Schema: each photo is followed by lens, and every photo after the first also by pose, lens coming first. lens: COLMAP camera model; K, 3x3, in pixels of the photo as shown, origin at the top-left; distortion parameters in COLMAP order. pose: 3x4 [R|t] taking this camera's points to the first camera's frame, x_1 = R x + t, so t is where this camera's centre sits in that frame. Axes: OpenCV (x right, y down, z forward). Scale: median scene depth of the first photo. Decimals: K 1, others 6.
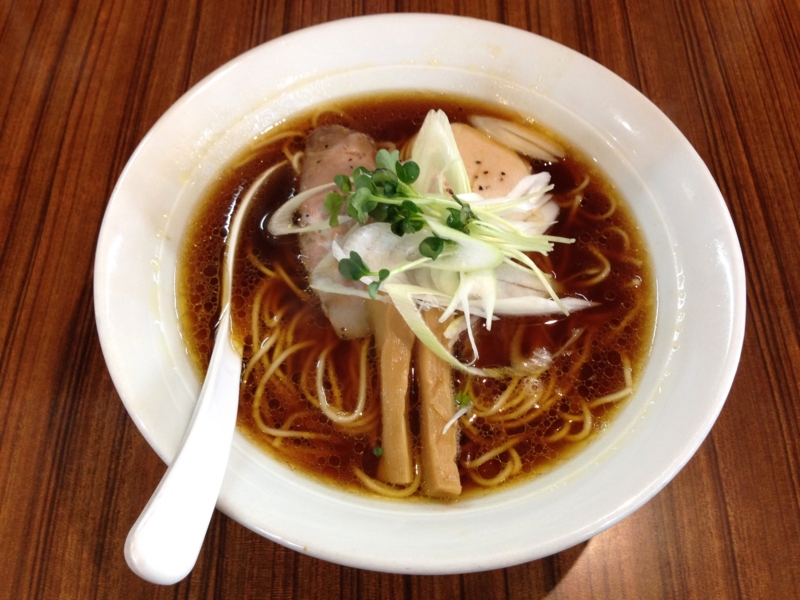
lens RADIAL K [[771.4, 0, 400.0], [0, 771.4, 300.0], [0, 0, 1]] dist [0.107351, -0.252840]
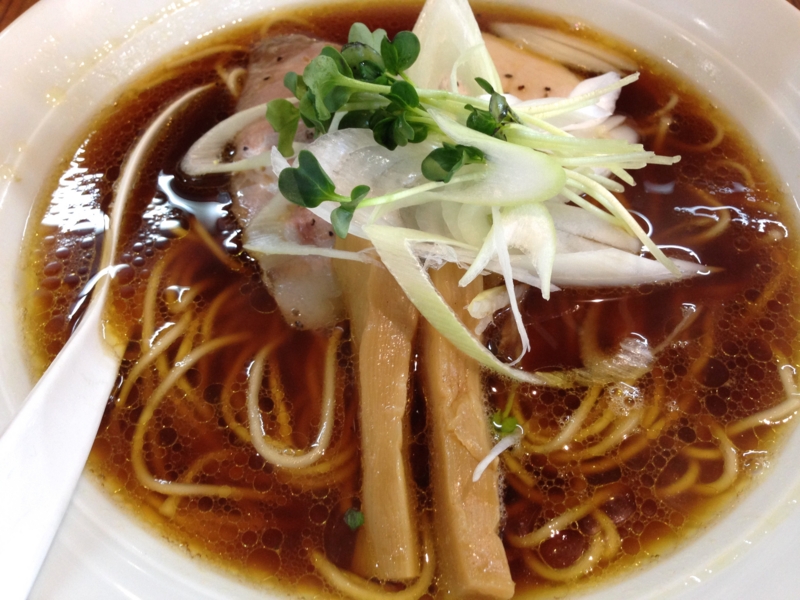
lens RADIAL K [[771.4, 0, 400.0], [0, 771.4, 300.0], [0, 0, 1]] dist [0.107351, -0.252840]
pose [[0.999842, -0.017786, -0.000798, 0.006706], [0.017551, 0.992191, -0.123483, 0.106484], [0.002988, 0.123449, 0.992346, 0.421787]]
